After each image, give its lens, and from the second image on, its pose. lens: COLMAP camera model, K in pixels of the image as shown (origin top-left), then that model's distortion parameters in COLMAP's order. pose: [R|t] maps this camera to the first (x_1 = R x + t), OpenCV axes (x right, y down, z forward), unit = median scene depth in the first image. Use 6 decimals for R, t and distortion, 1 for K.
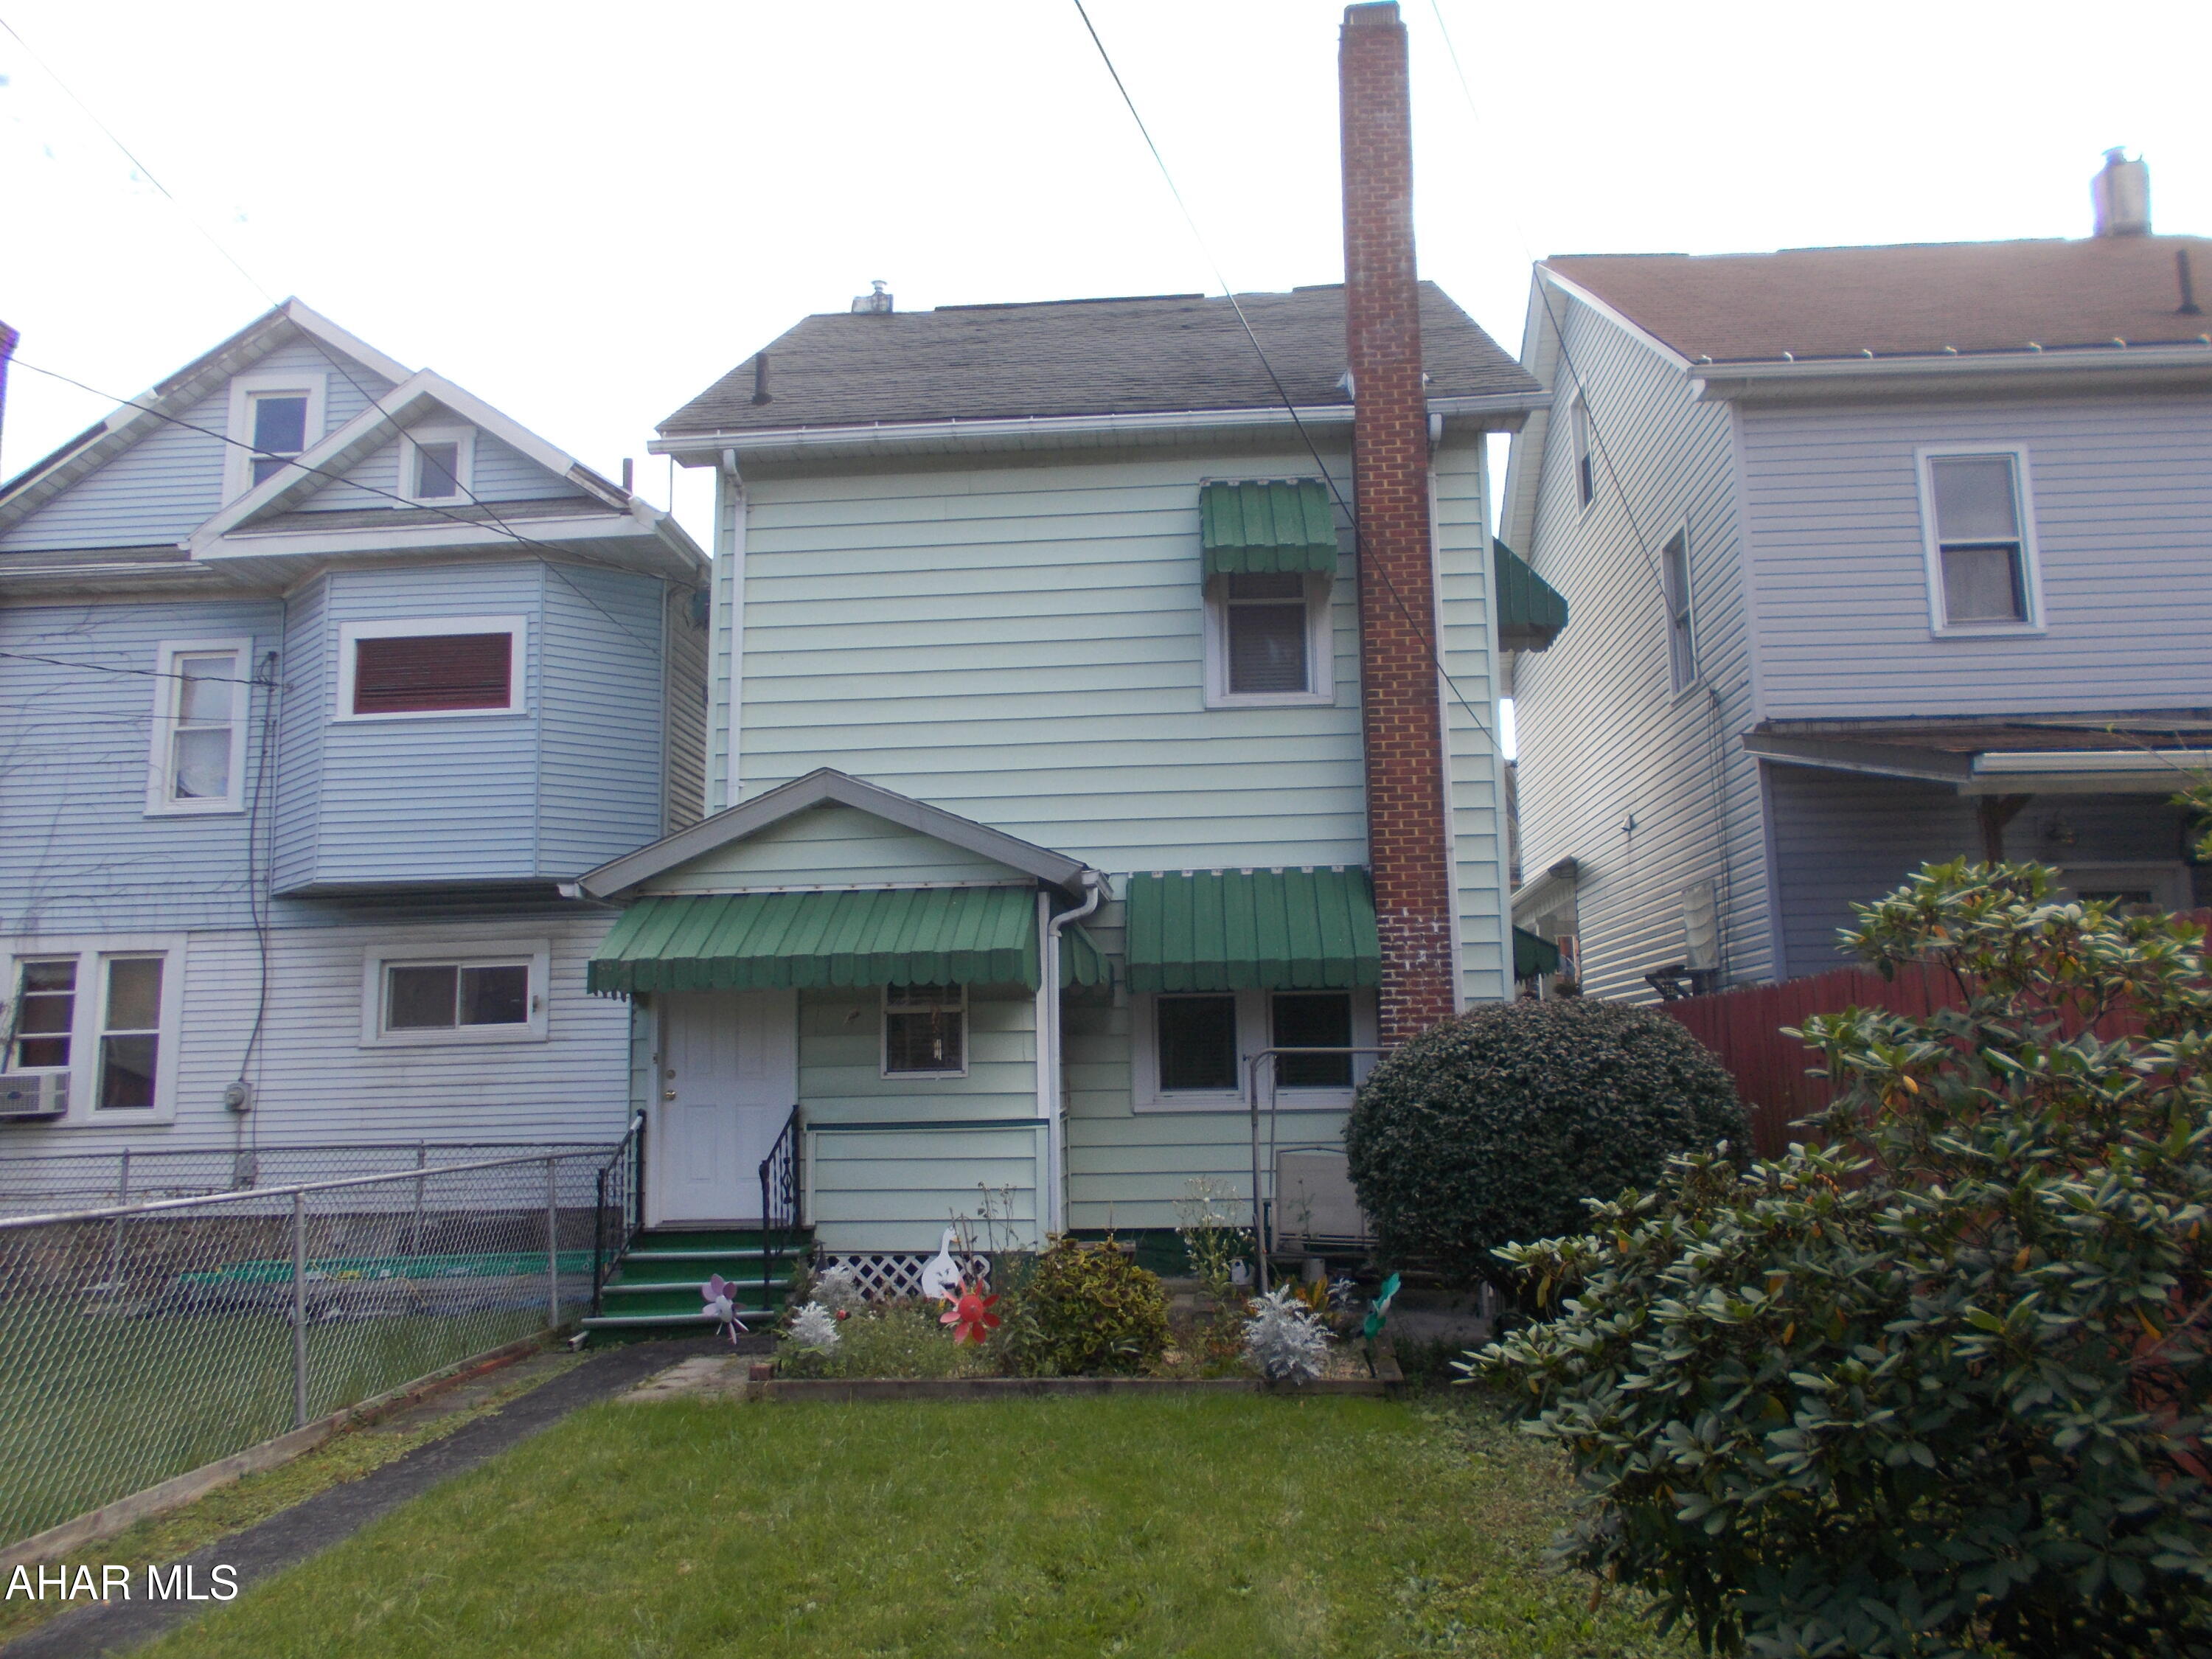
lens RADIAL K [[1649.6, 0, 1108.3], [0, 1649.6, 451.7], [0, 0, 1]] dist [0.014127, 0.000588]
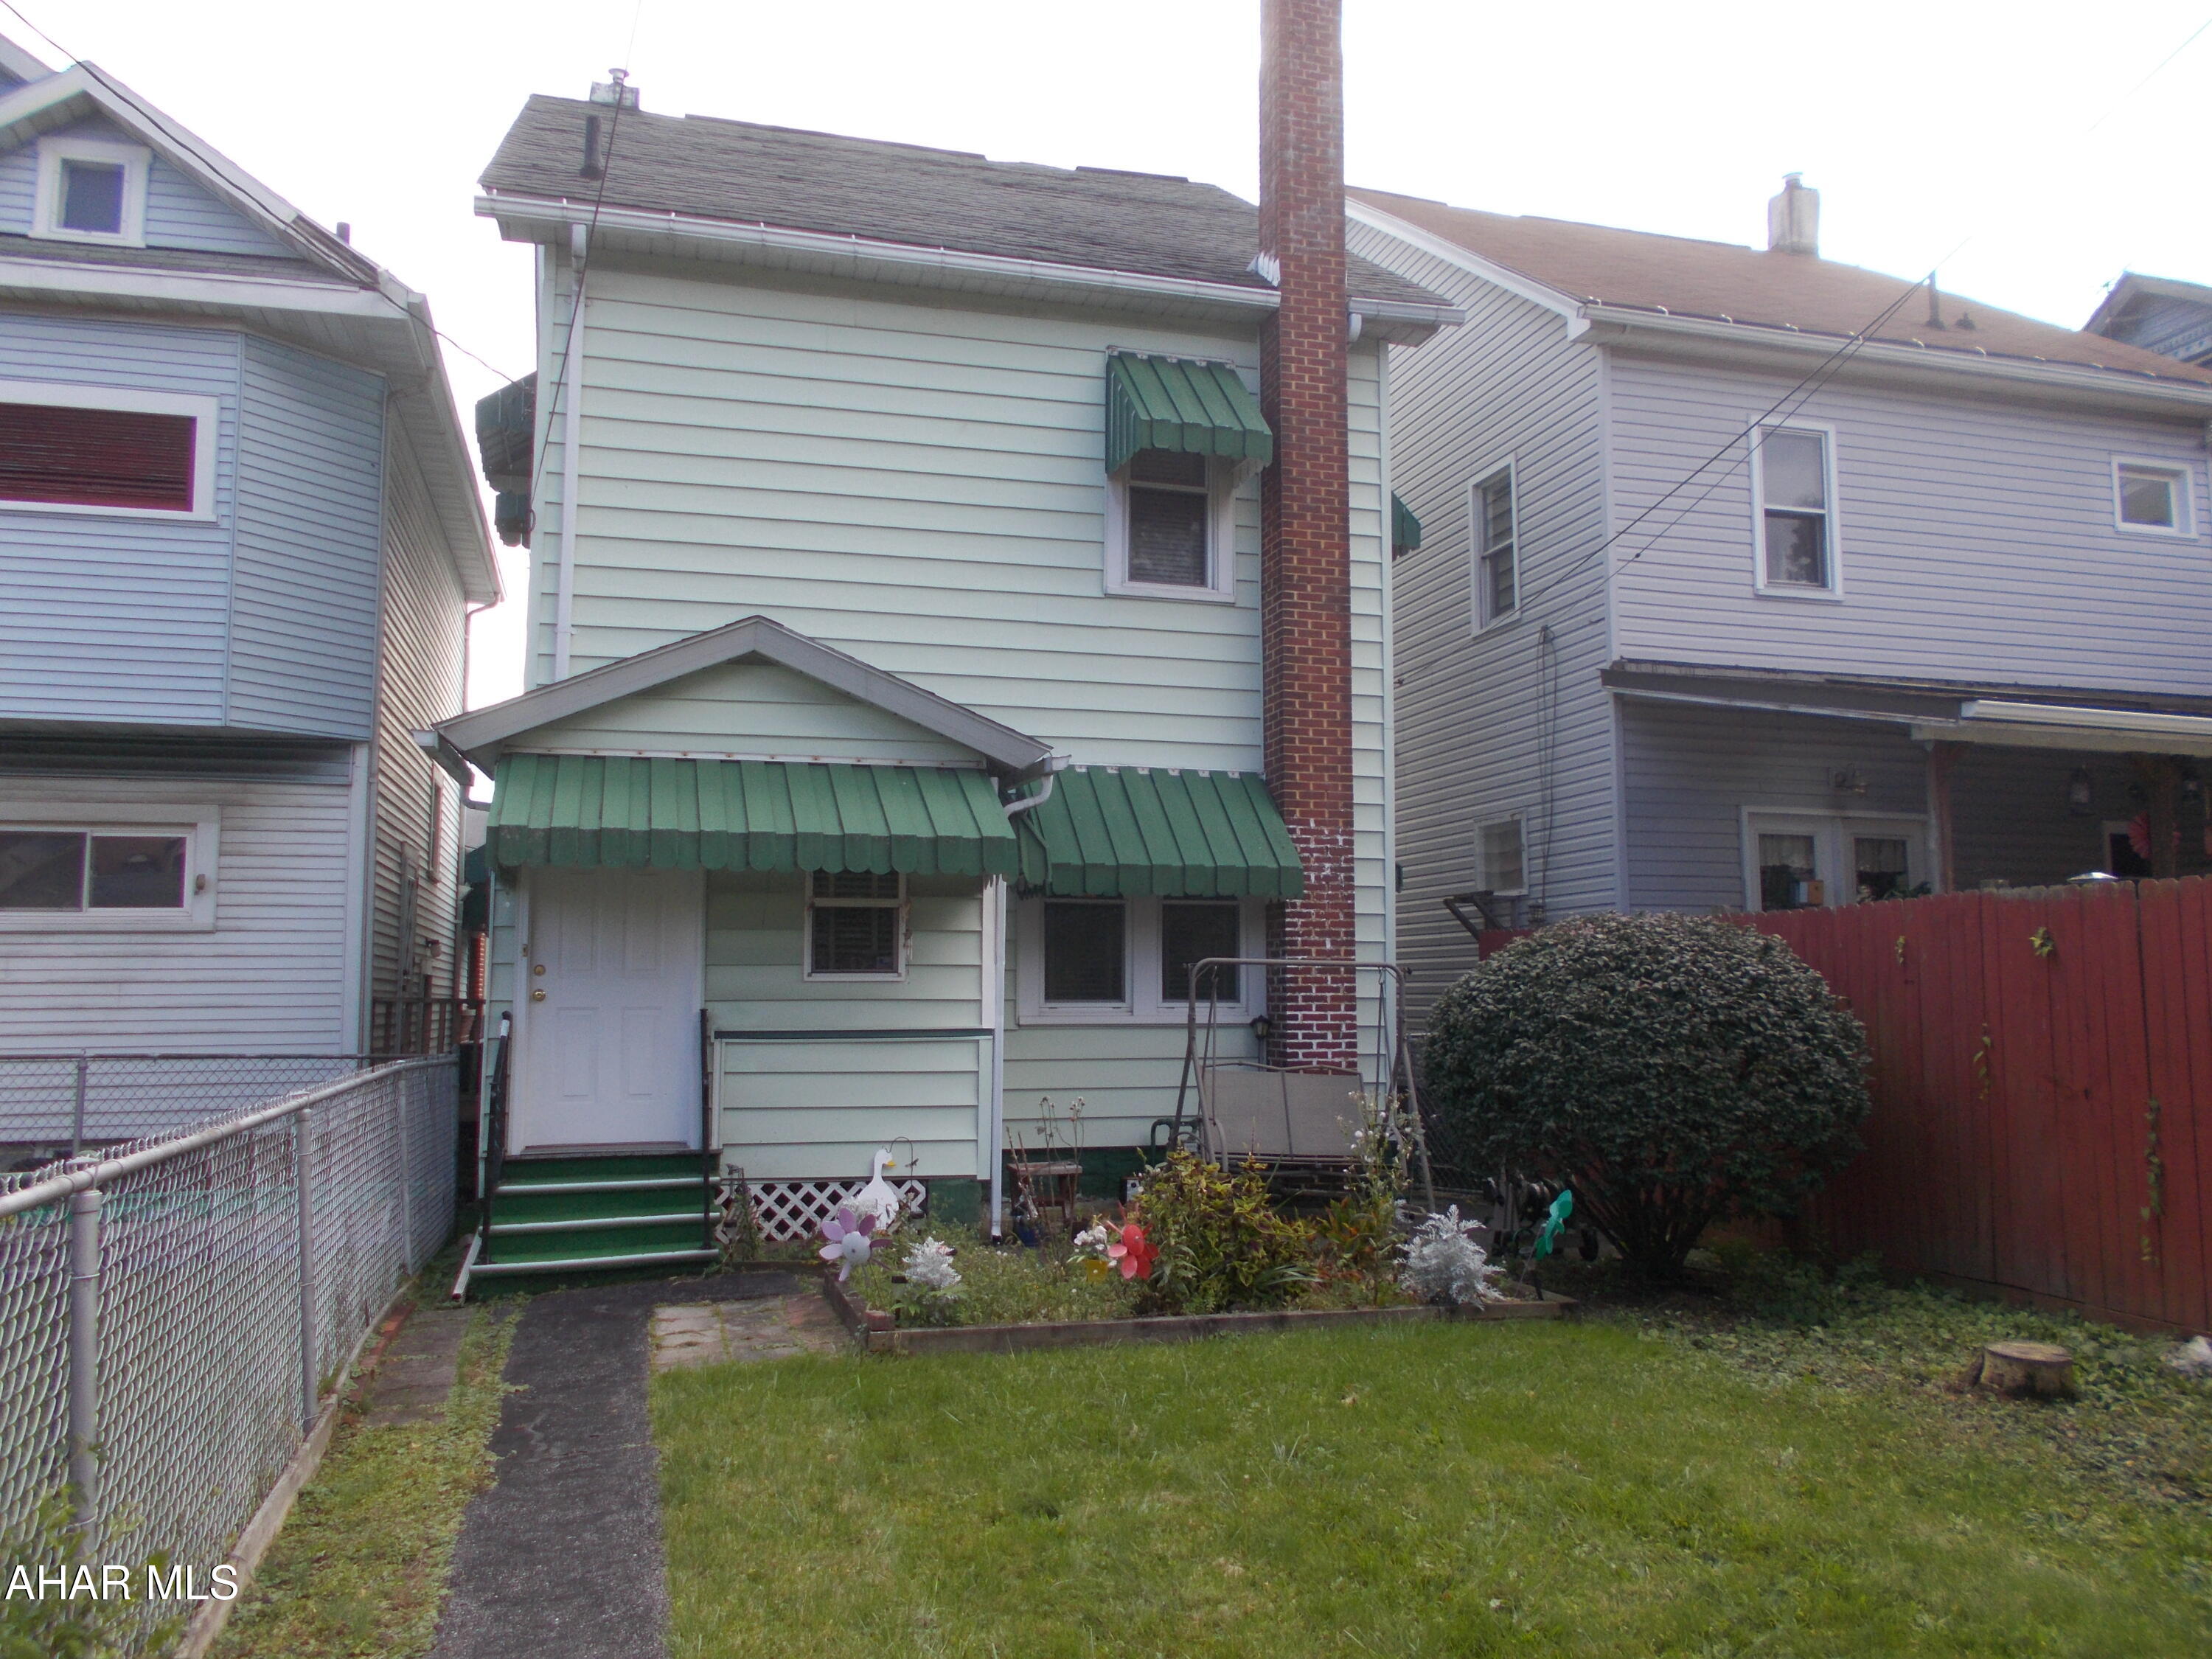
lens RADIAL K [[1693.4, 0, 1106.8], [0, 1693.4, 479.1], [0, 0, 1]] dist [0.043966, -0.032985]
pose [[0.938760, 0.118494, 0.323555, -0.263009], [-0.138232, 0.989646, 0.038631, 0.058520], [-0.315628, -0.080990, 0.945420, 0.122457]]
